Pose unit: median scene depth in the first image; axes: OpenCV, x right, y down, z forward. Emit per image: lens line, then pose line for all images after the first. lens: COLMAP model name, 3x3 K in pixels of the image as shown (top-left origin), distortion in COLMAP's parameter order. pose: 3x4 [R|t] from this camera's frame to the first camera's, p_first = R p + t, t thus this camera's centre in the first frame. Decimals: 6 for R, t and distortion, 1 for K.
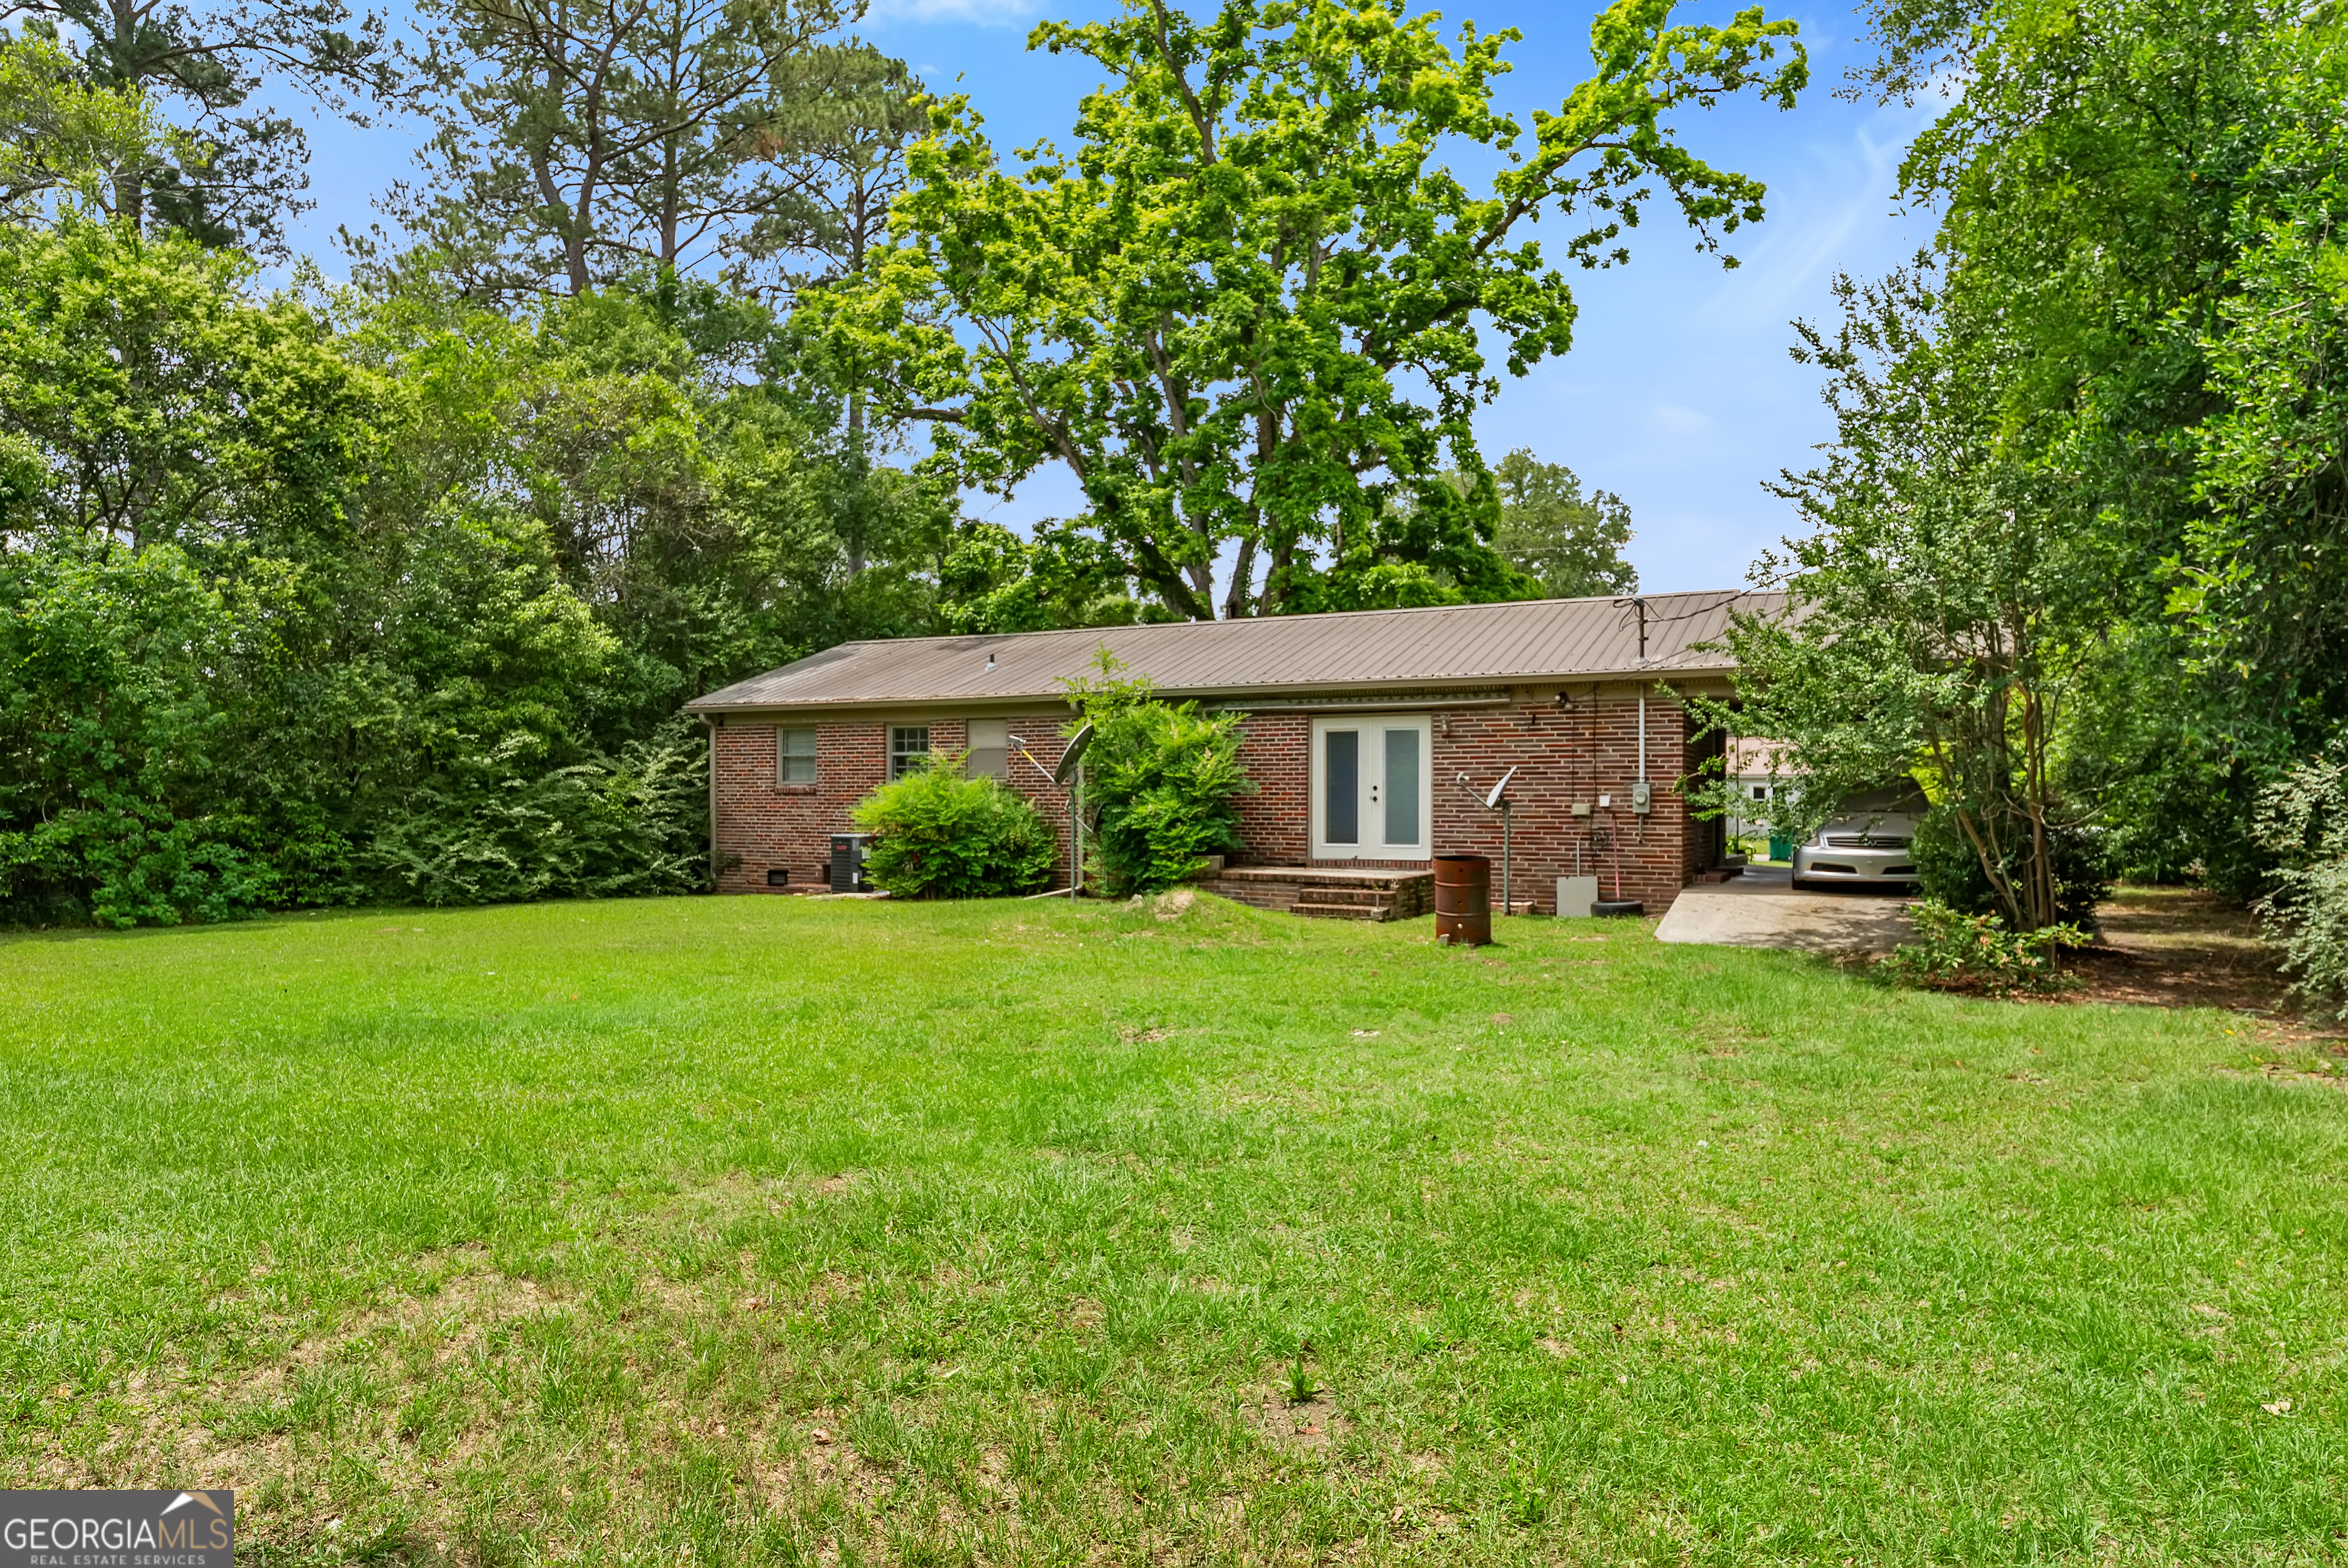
lens RADIAL K [[1436.3, 0, 1174.7], [0, 1436.3, 794.5], [0, 0, 1]] dist [0.044557, 0.001484]
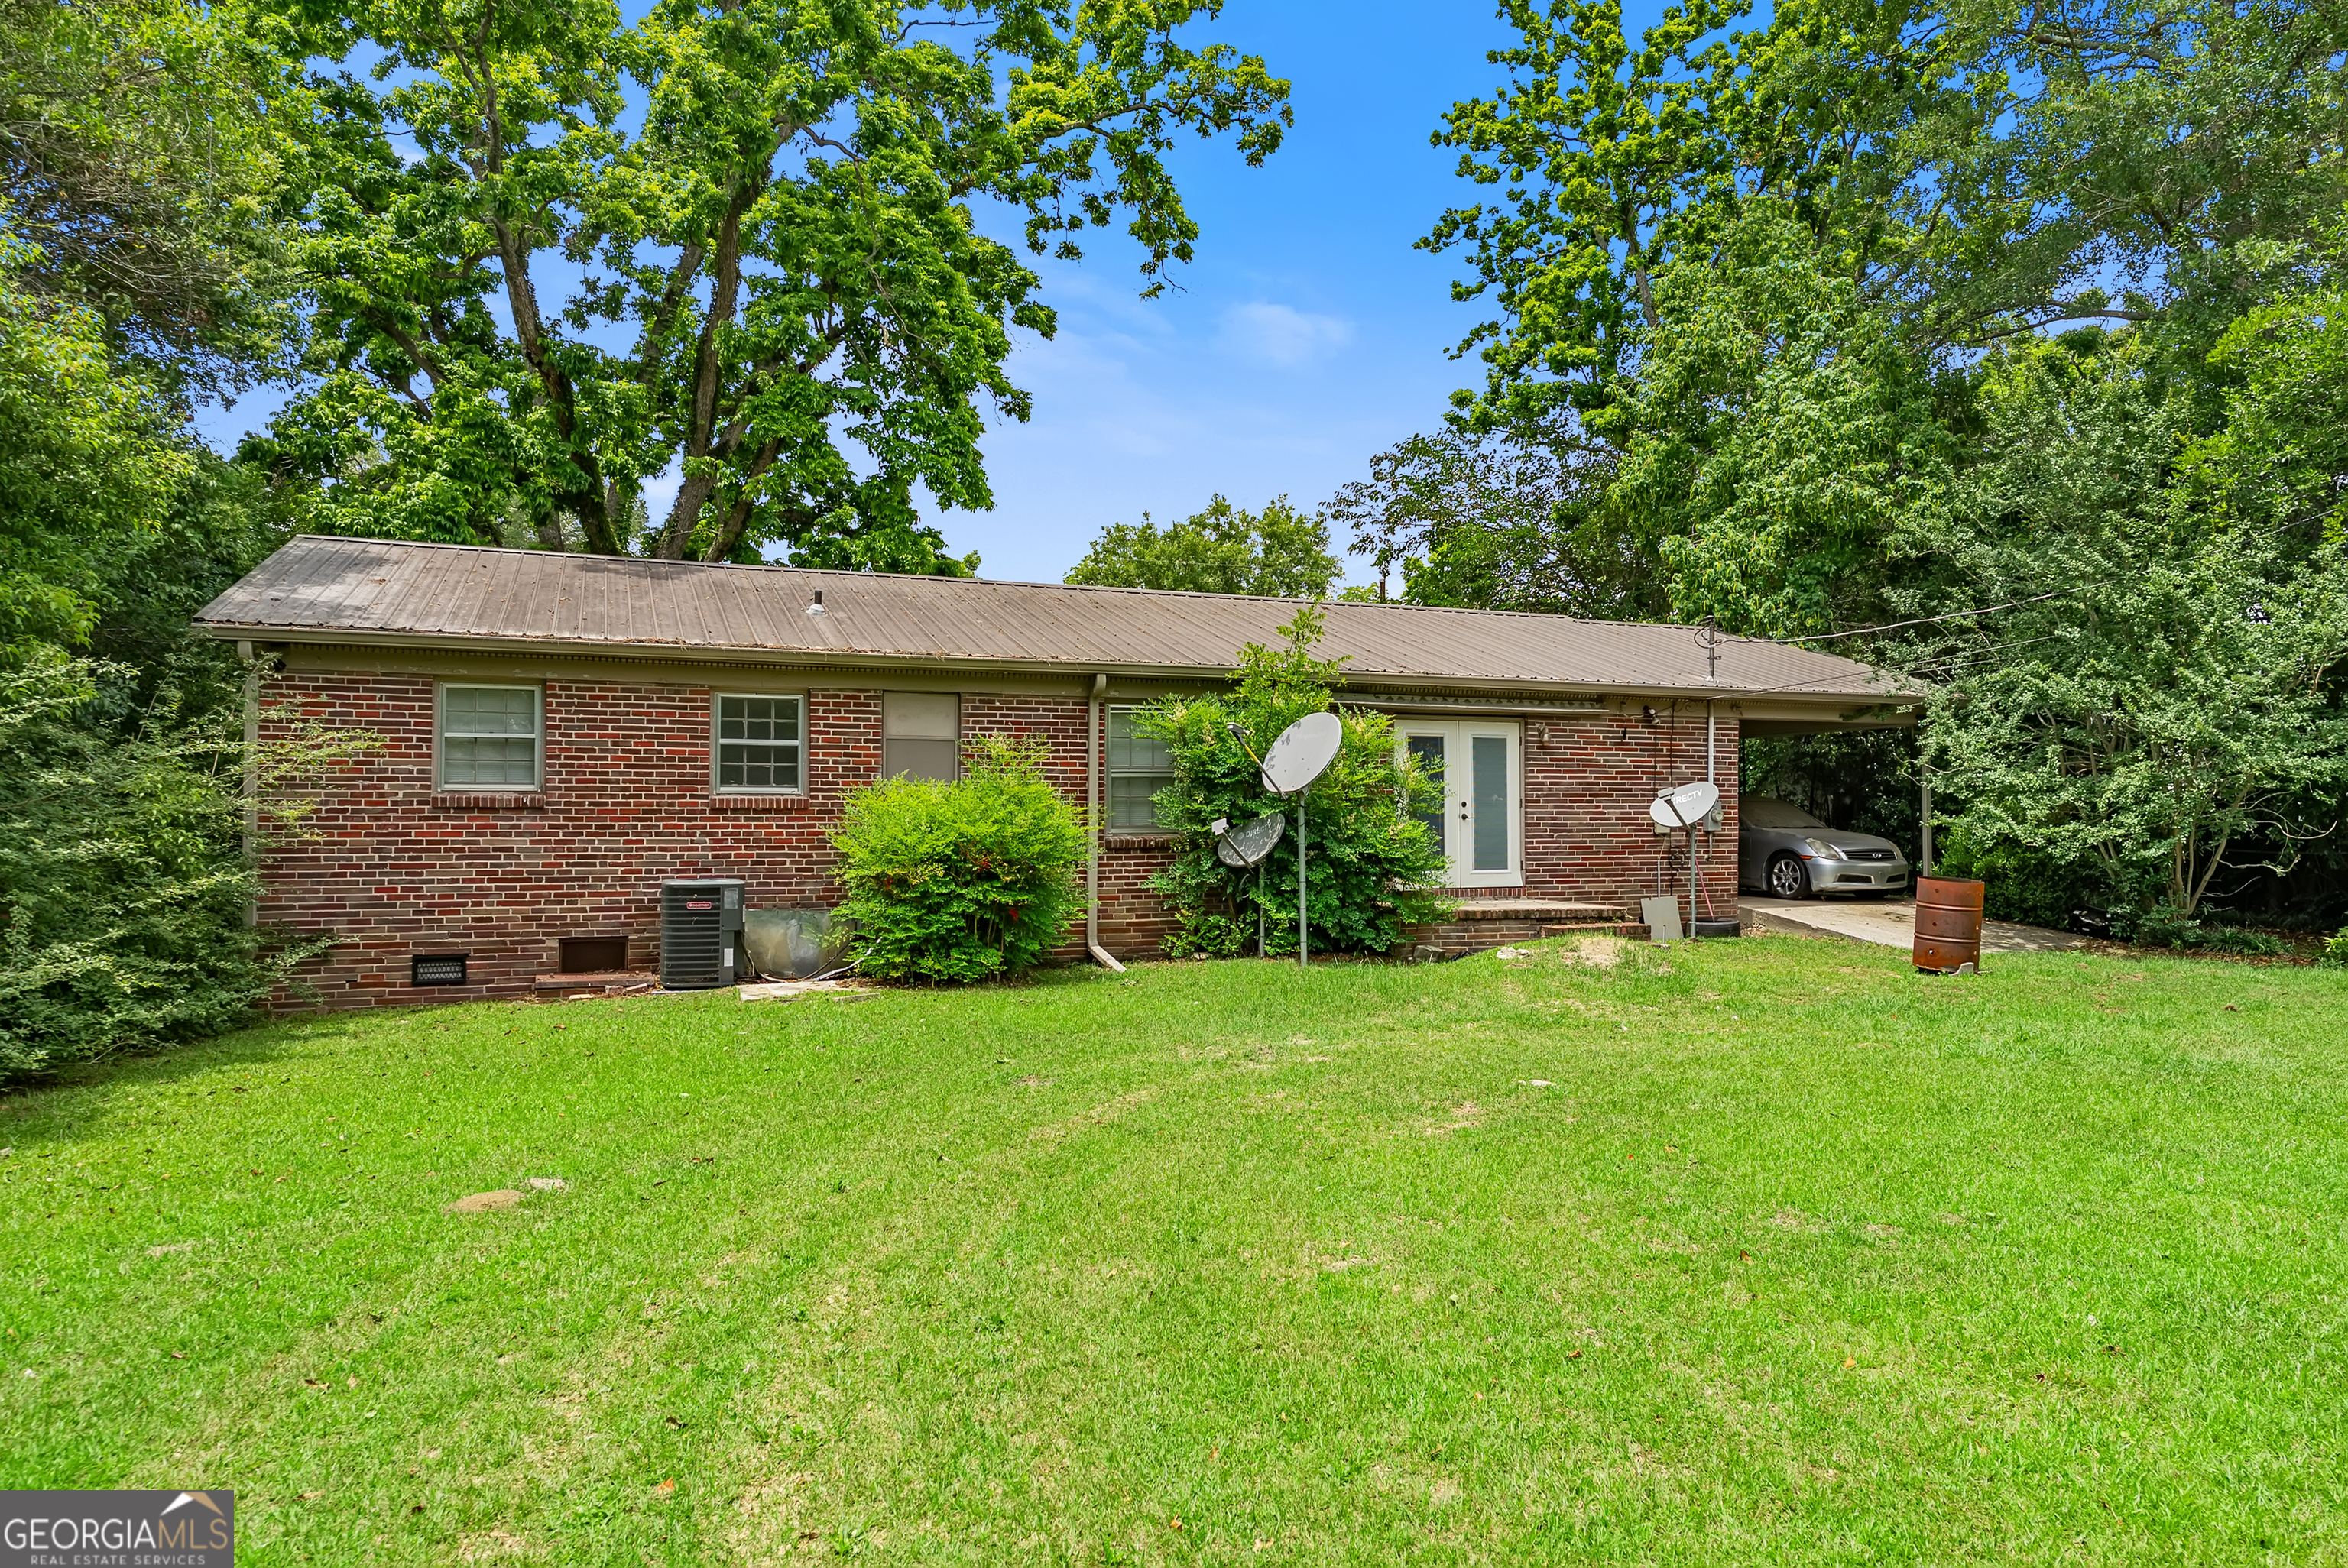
lens RADIAL K [[1436.3, 0, 1173.9], [0, 1436.3, 775.9], [0, 0, 1]] dist [0.044557, 0.001484]
pose [[0.651398, 0.021714, 0.758425, -0.628251], [-0.000304, 0.999598, -0.028358, 0.003162], [-0.758736, 0.018242, 0.651143, 0.577276]]
